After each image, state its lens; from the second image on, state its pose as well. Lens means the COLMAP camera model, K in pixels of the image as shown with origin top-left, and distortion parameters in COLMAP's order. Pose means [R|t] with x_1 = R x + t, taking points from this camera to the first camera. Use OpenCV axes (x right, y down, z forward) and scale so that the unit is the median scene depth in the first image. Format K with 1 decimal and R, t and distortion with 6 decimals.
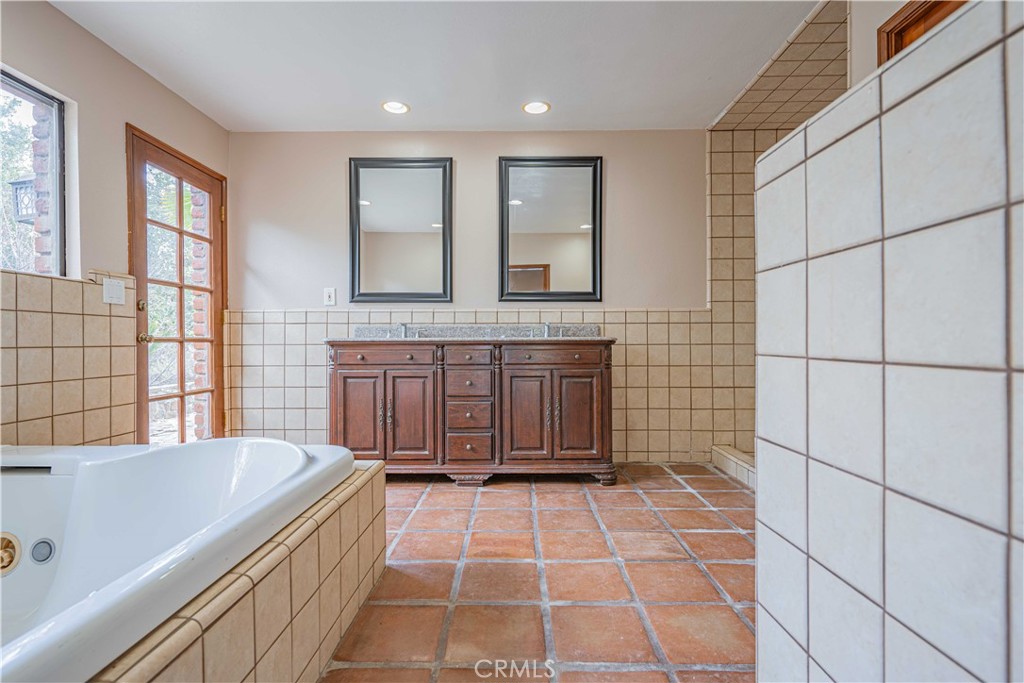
lens RADIAL K [[492.3, 0, 511.4], [0, 492.3, 341.8], [0, 0, 1]] dist [0.000055, -0.001111]
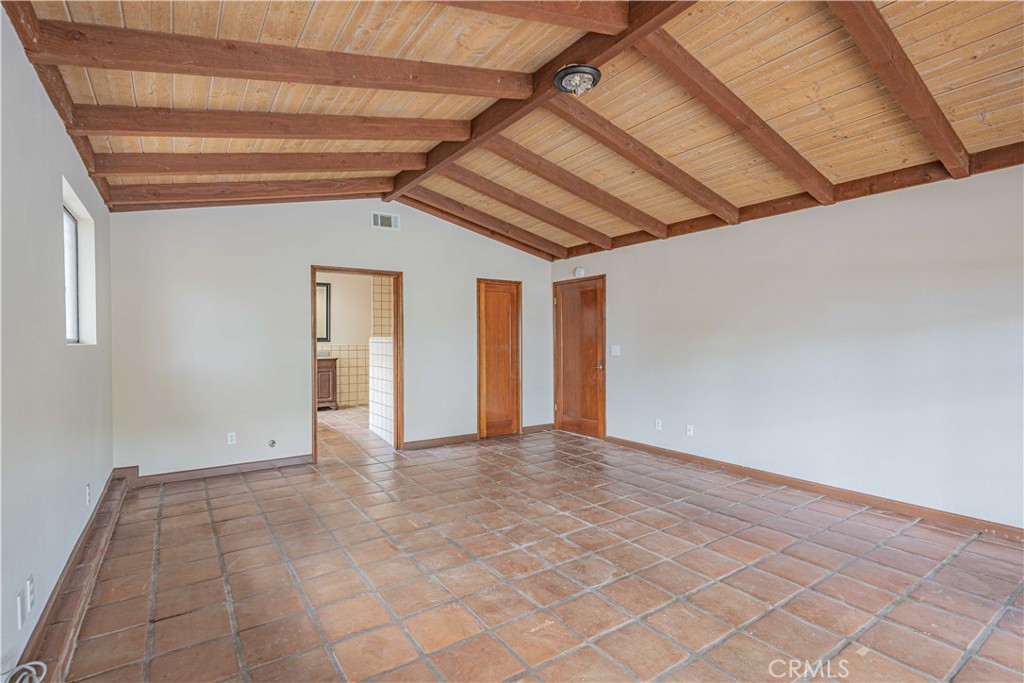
lens RADIAL K [[492.3, 0, 513.0], [0, 492.3, 340.8], [0, 0, 1]] dist [0.000055, -0.001111]
pose [[0.815194, 0.001083, 0.579186, -0.569438], [-0.002935, 0.999993, 0.002261, -0.107595], [-0.579180, -0.003543, 0.815192, -1.762889]]
